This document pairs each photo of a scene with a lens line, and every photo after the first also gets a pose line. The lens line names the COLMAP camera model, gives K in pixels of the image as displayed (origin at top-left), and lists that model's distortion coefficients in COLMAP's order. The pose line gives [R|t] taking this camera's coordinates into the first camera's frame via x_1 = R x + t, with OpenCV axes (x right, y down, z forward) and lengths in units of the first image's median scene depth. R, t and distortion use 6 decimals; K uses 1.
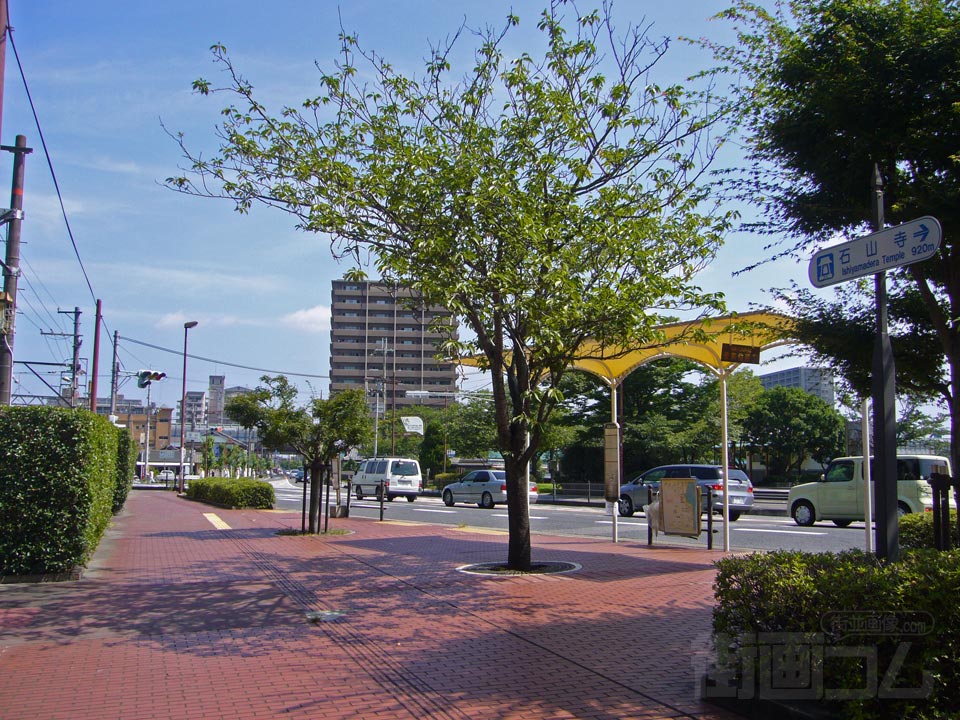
lens RADIAL K [[1098.9, 0, 480.0], [0, 1098.9, 360.0], [0, 0, 1]] dist [-0.022865, -0.001672]
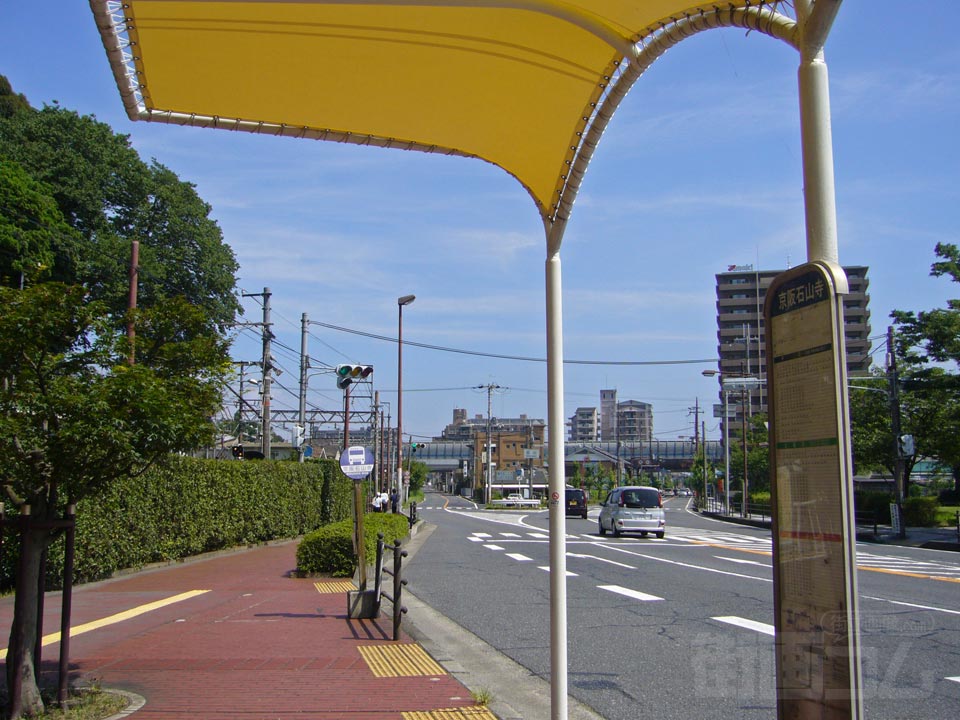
lens RADIAL K [[1098.9, 0, 480.0], [0, 1098.9, 360.0], [0, 0, 1]] dist [-0.022865, -0.001672]
pose [[0.924804, -0.055145, -0.376426, 0.018202], [0.049211, 0.998466, -0.025369, 0.009370], [0.377247, 0.004937, 0.926099, 0.111314]]
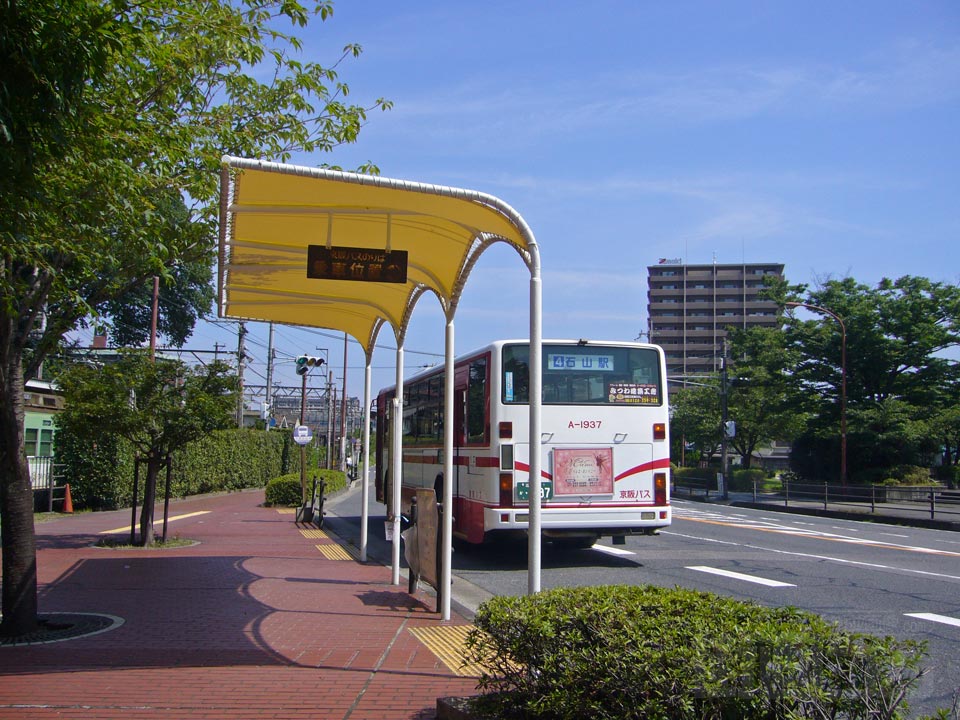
lens RADIAL K [[1078.5, 0, 480.0], [0, 1078.5, 360.0], [0, 0, 1]] dist [-0.025364, -0.012264]
pose [[0.938876, -0.020932, -0.343618, 0.051329], [0.023073, 0.999731, 0.002144, 0.004500], [0.343481, -0.009941, 0.939107, 0.055128]]
